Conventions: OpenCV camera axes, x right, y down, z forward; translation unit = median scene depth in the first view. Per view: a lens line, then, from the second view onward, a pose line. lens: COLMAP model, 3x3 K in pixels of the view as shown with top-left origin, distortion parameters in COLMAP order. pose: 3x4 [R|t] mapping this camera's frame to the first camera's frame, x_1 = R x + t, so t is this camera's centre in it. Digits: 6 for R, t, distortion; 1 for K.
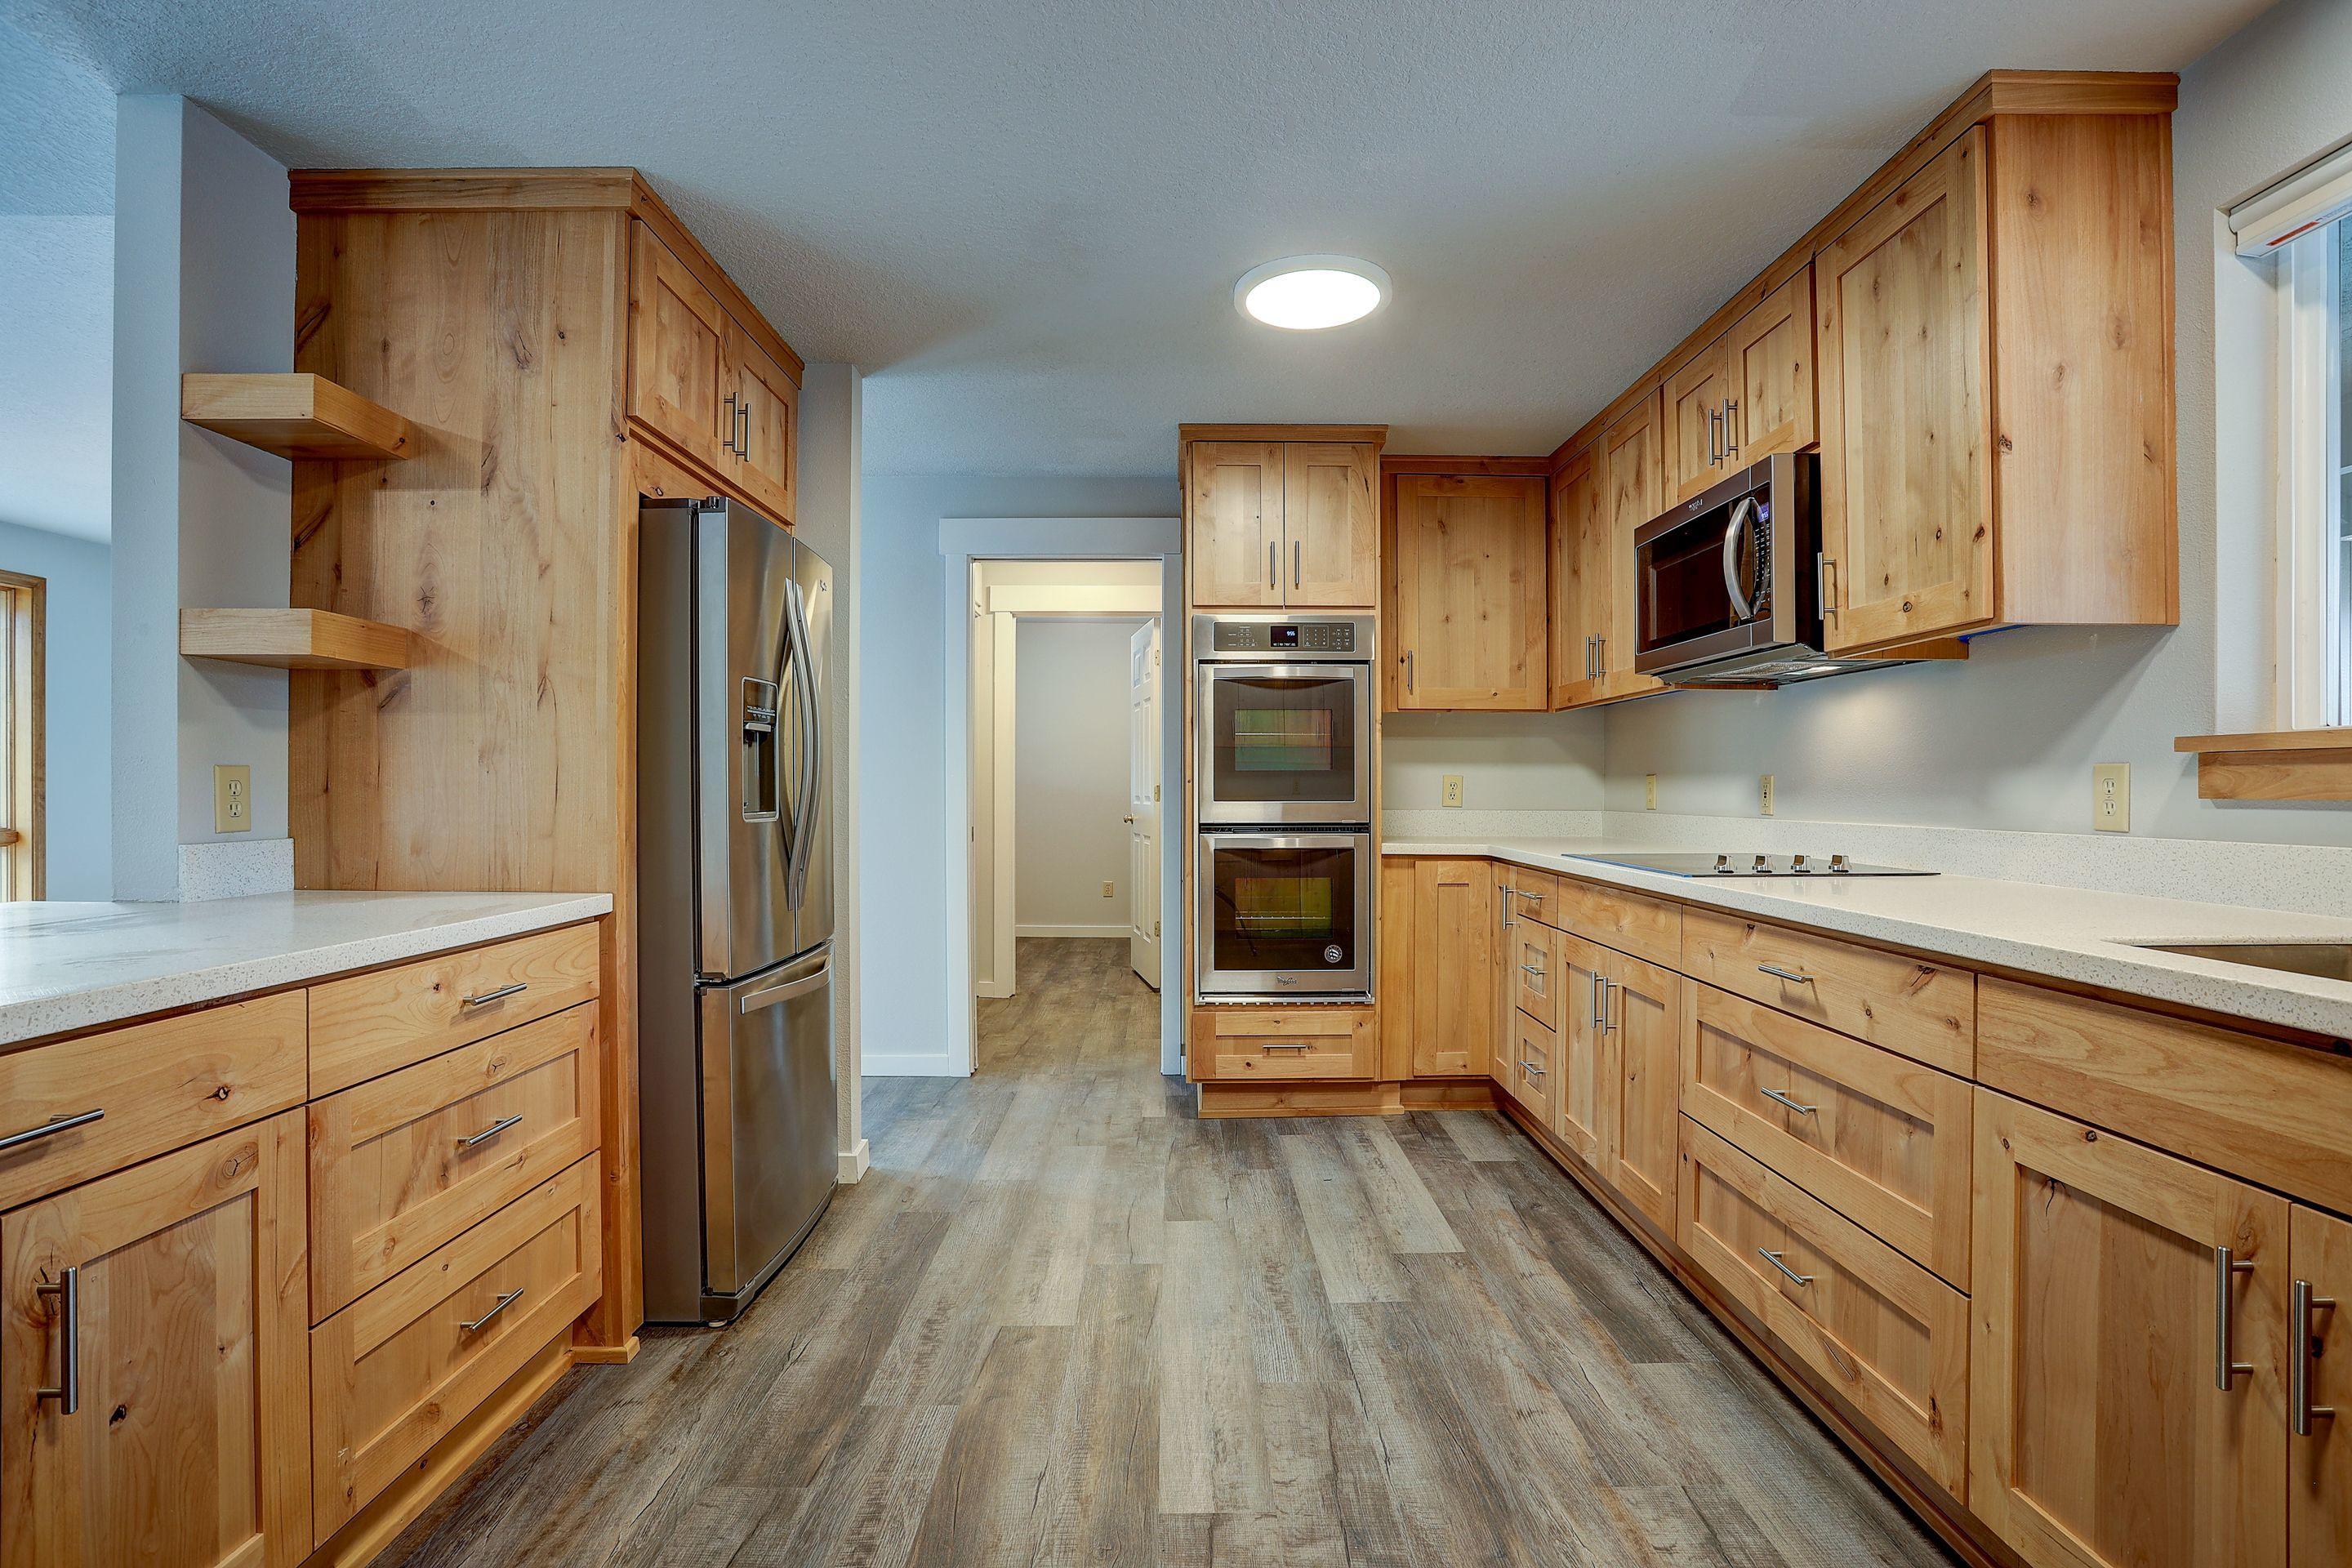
lens RADIAL K [[1124.7, 0, 1181.9], [0, 1124.7, 789.3], [0, 0, 1]] dist [-0.071808, 0.031469]
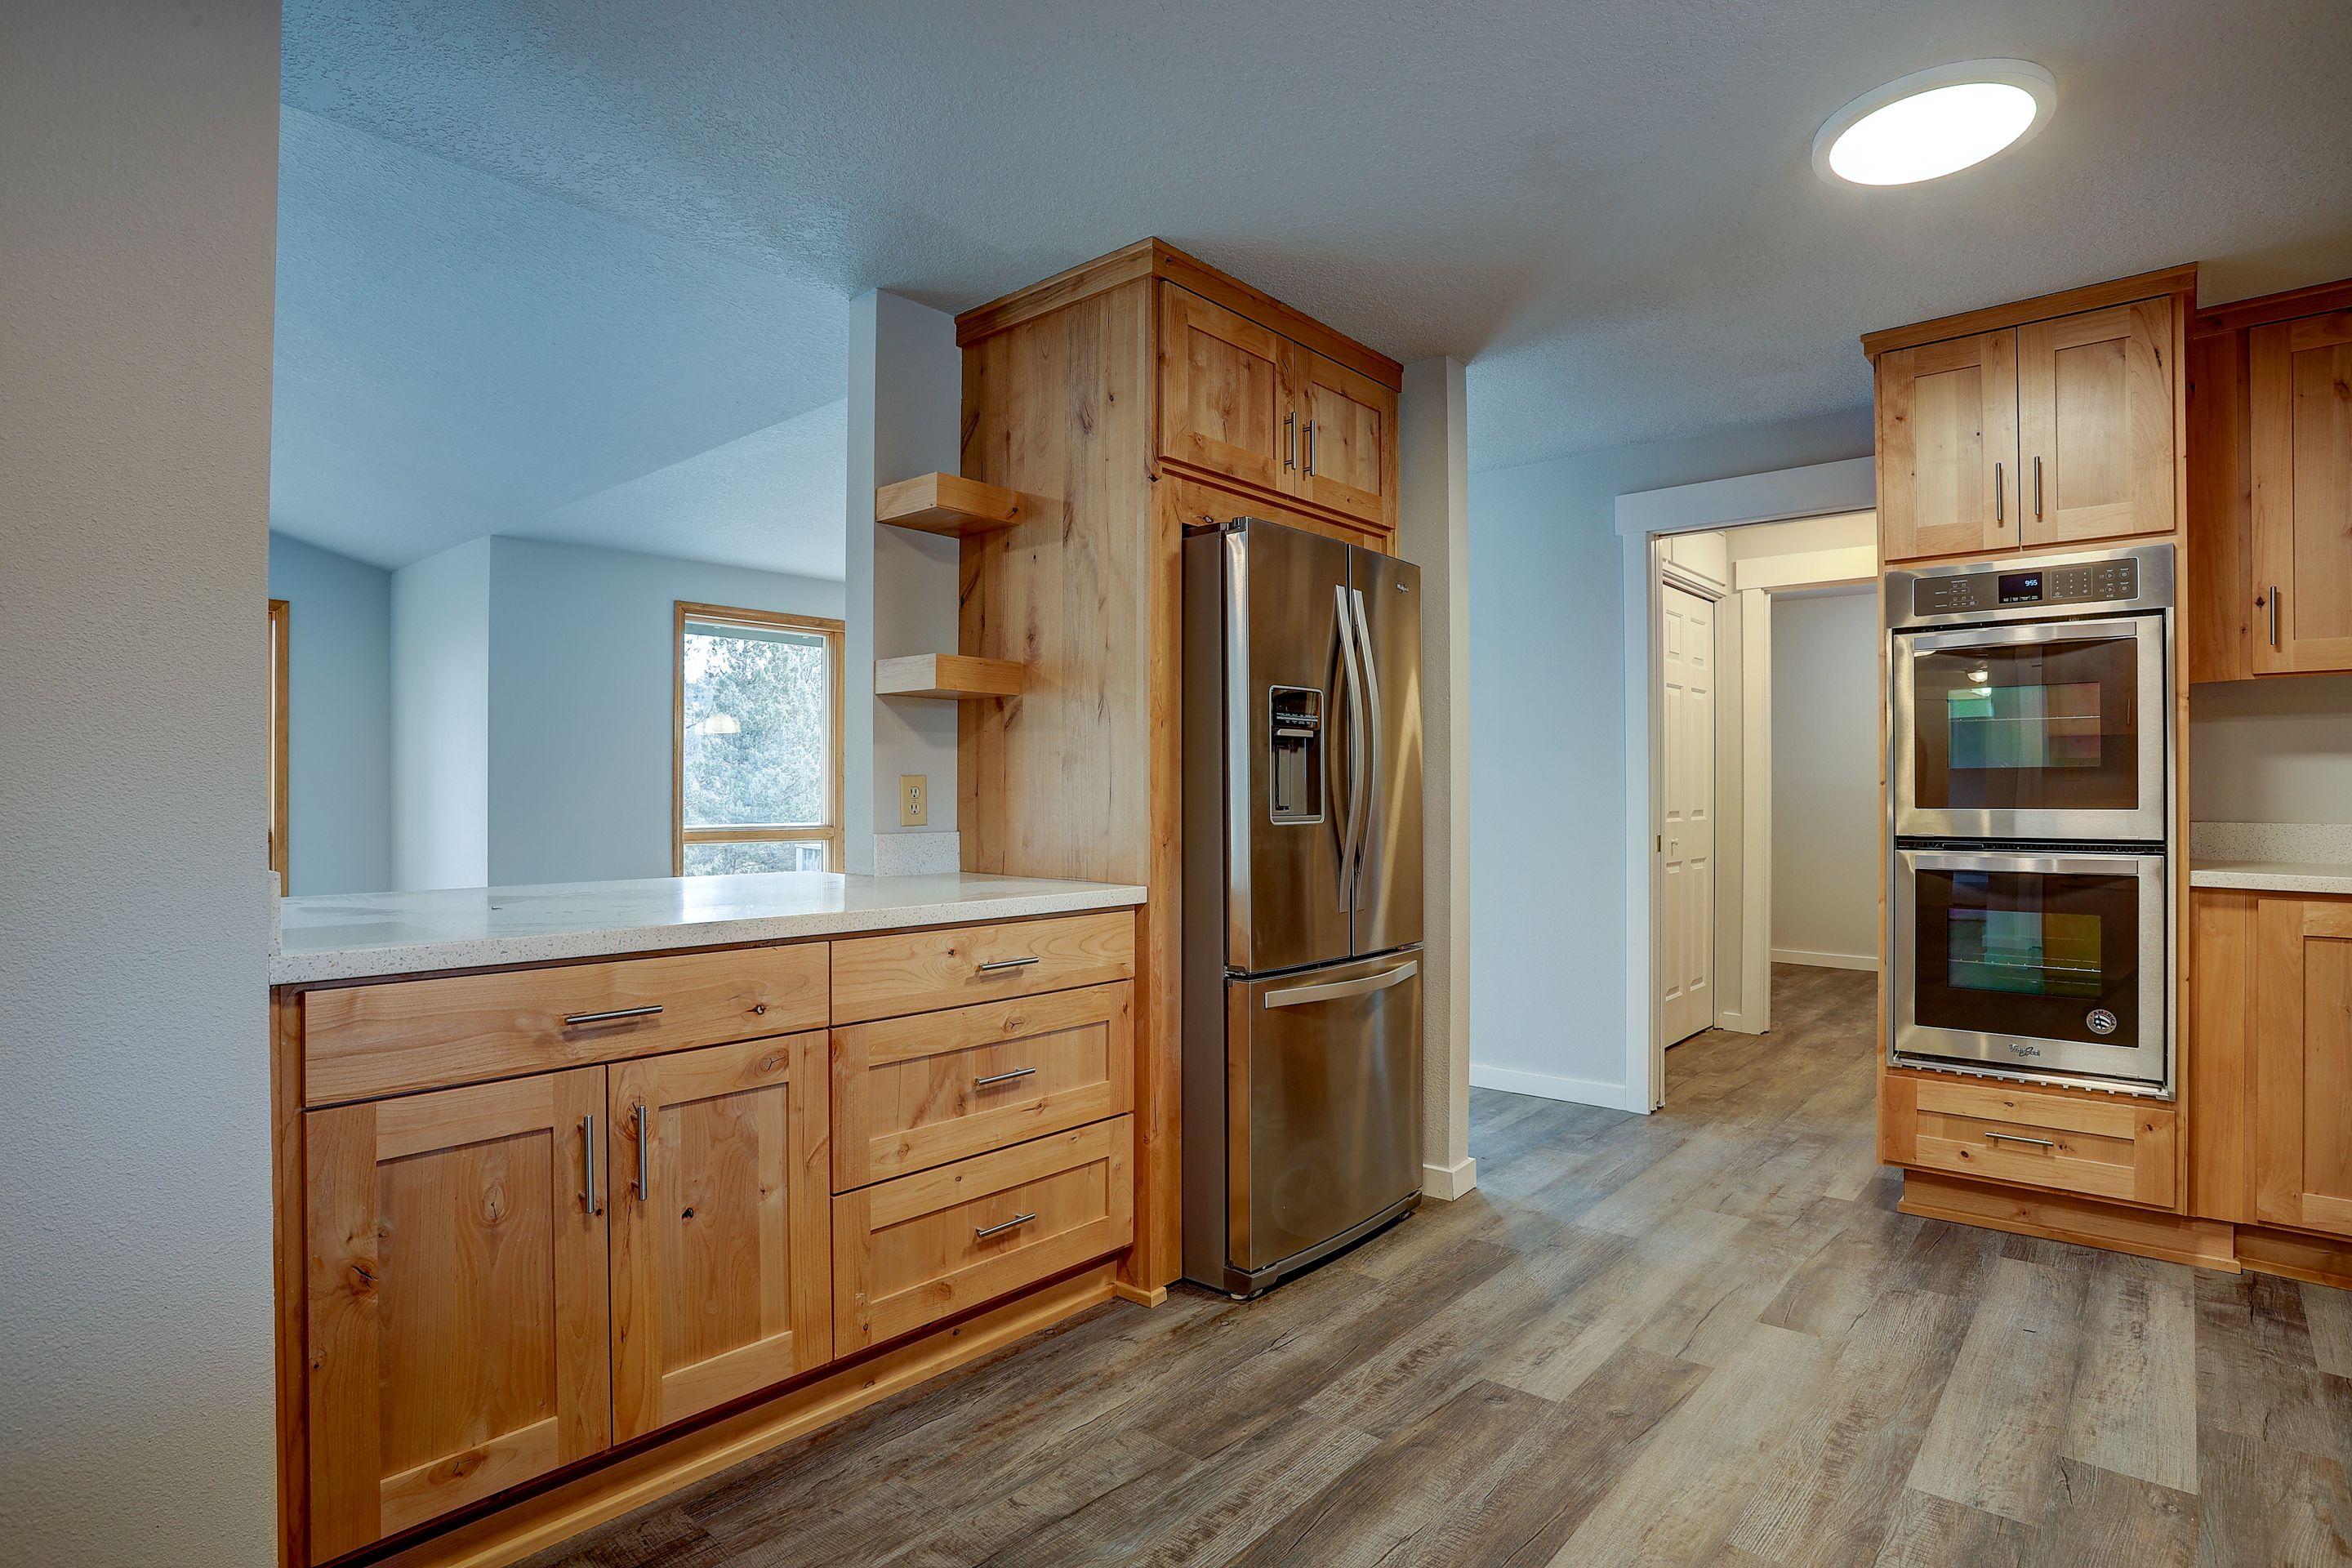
lens RADIAL K [[1173.6, 0, 1180.0], [0, 1173.6, 789.4], [0, 0, 1]] dist [-0.084498, 0.041173]
pose [[0.757892, -0.003021, -0.652374, 0.283046], [0.000238, 0.999990, -0.004354, 0.001415], [0.652381, 0.003145, 0.757885, 0.121959]]
